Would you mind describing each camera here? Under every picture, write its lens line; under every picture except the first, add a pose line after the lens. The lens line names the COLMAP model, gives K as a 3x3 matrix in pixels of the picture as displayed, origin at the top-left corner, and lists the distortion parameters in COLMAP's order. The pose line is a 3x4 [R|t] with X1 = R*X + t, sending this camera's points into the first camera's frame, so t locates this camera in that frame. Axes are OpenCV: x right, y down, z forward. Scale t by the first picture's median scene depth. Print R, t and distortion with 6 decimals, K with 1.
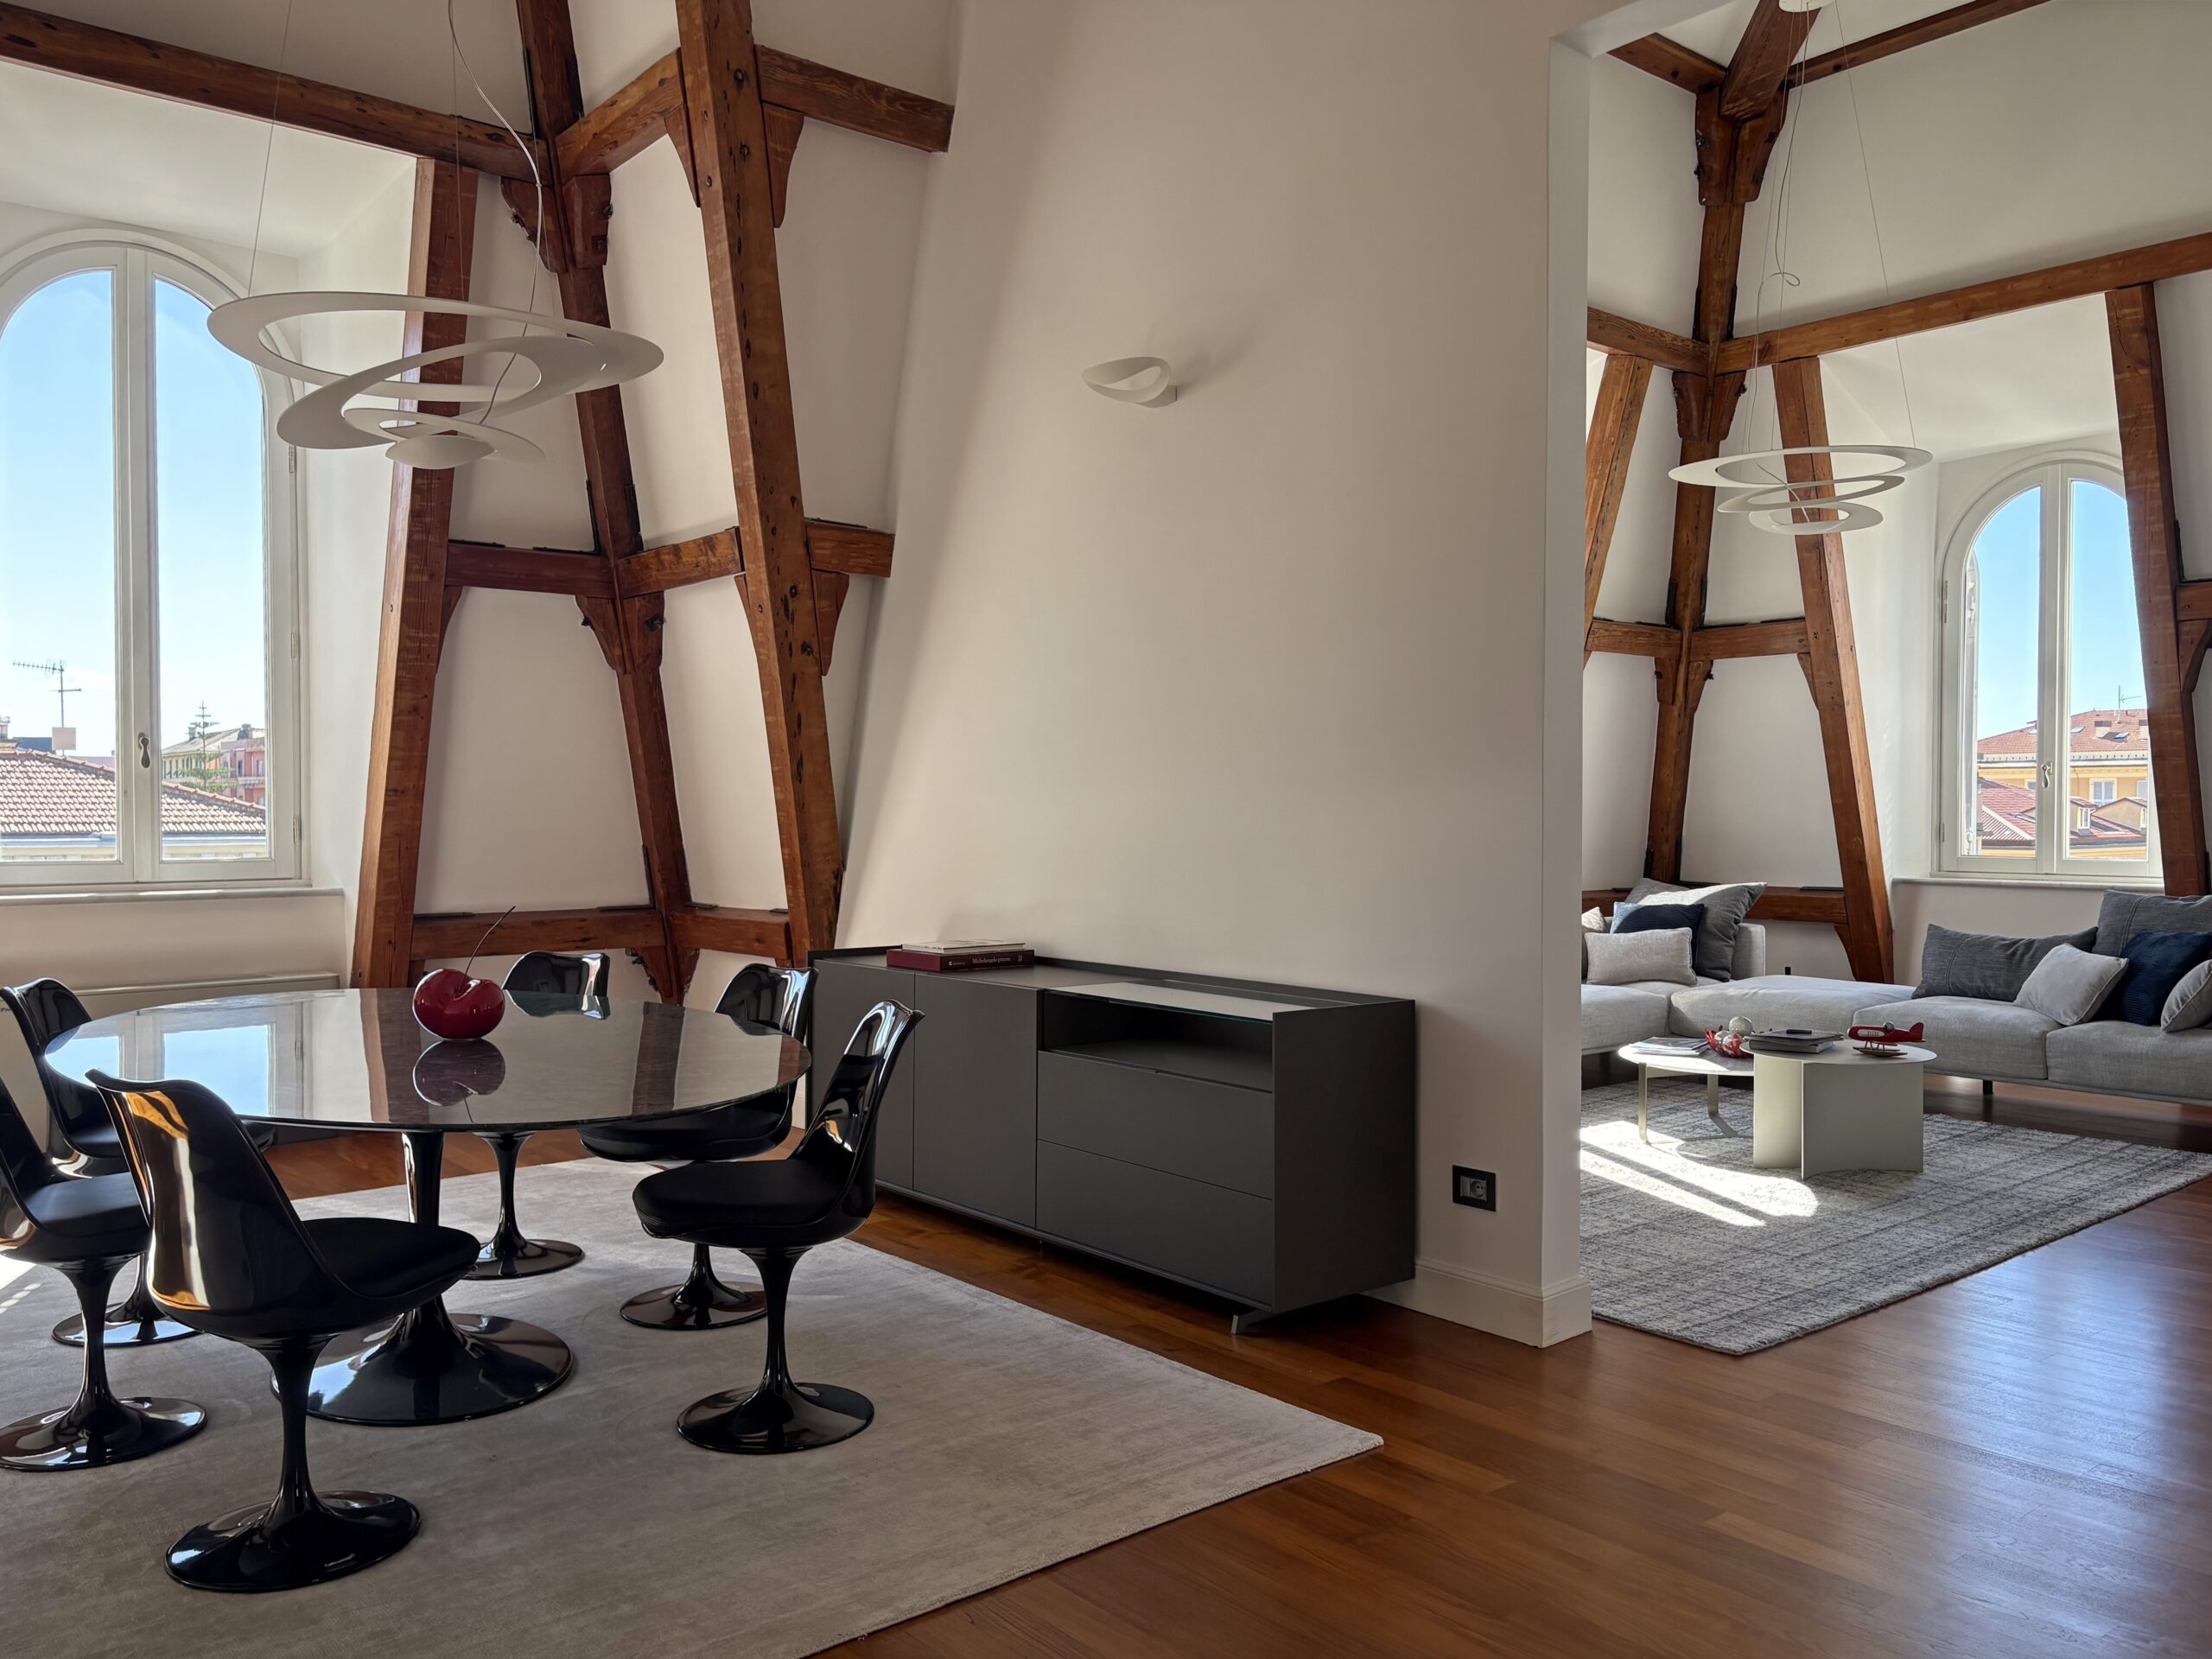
lens RADIAL K [[1712.3, 0, 1098.2], [0, 1712.3, 833.5], [0, 0, 1]] dist [0.013458, 0.004059]
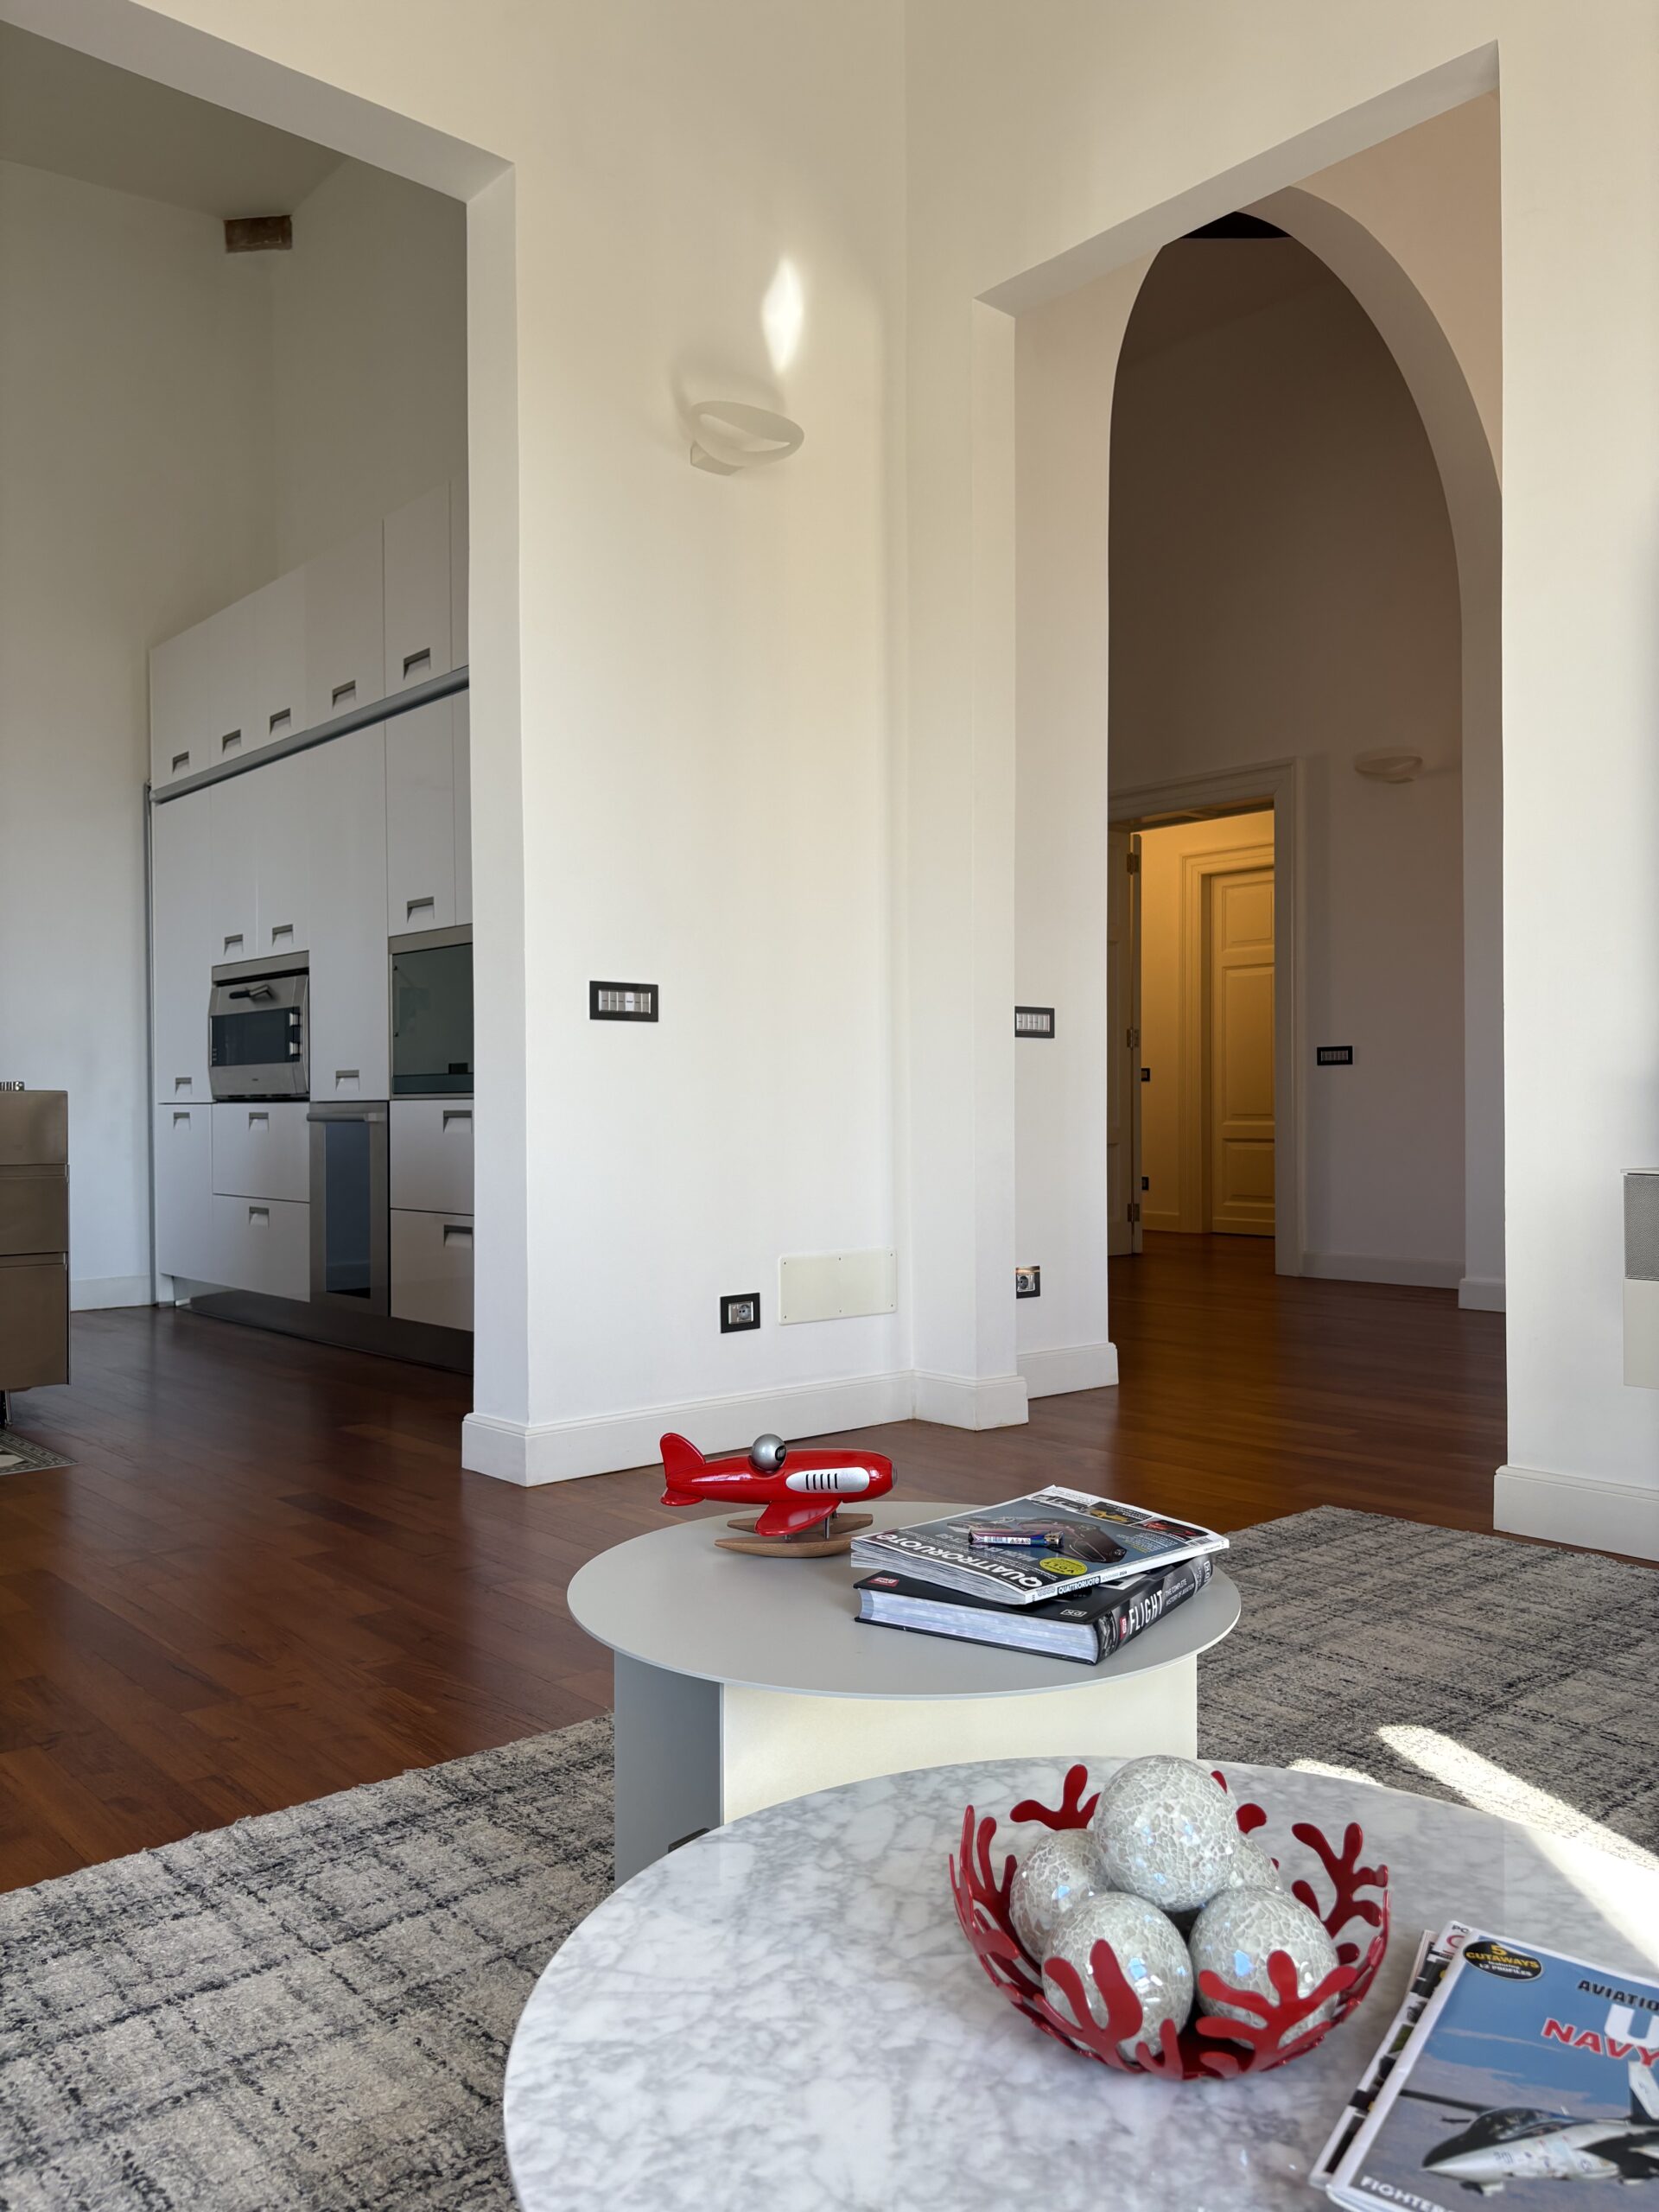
lens RADIAL K [[1667.2, 0, 834.2], [0, 1667.2, 1117.0], [0, 0, 1]] dist [0.061201, -0.080176]
pose [[-0.998993, 0.006680, -0.044373, 0.313432], [0.005831, 0.999798, 0.019242, 0.032992], [0.044492, 0.018964, -0.998830, 0.876507]]
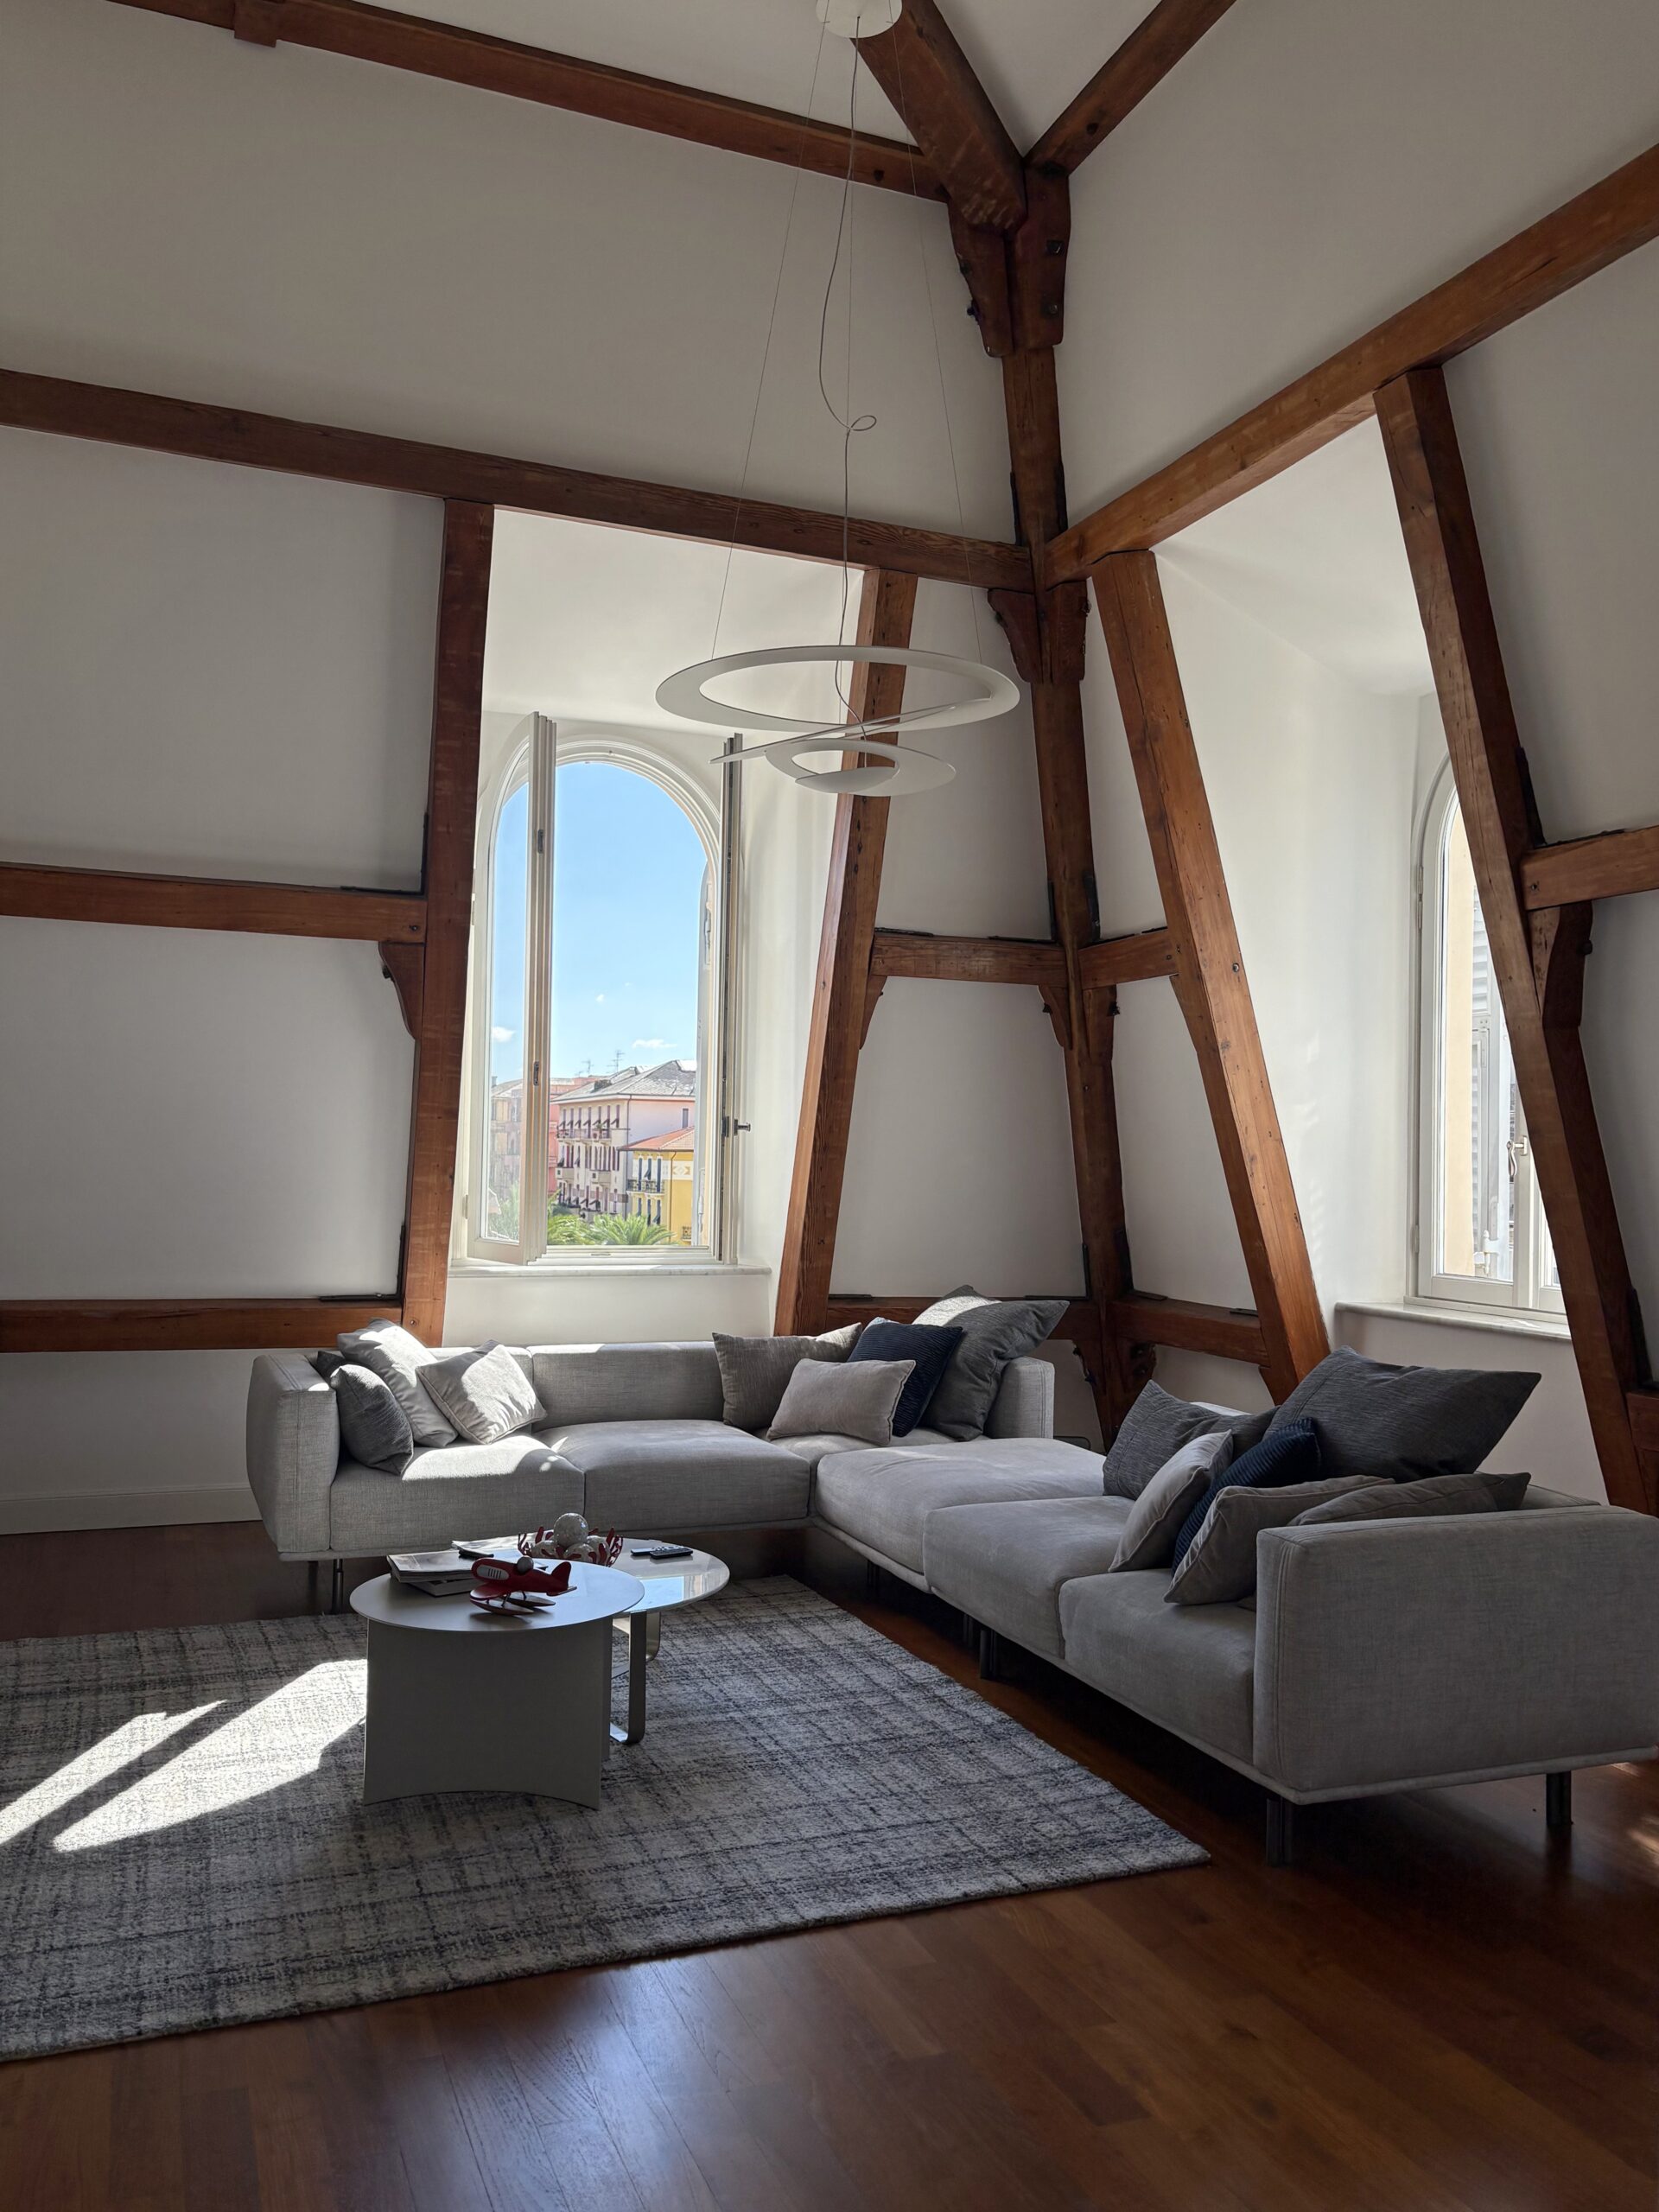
lens RADIAL K [[1727.1, 0, 828.3], [0, 1727.1, 1110.9], [0, 0, 1]] dist [0.065156, -0.074882]
pose [[0.952394, 0.013255, -0.304581, 0.508764], [-0.026761, 0.998833, -0.040212, -0.017917], [0.303692, 0.046448, 0.951637, 0.296060]]
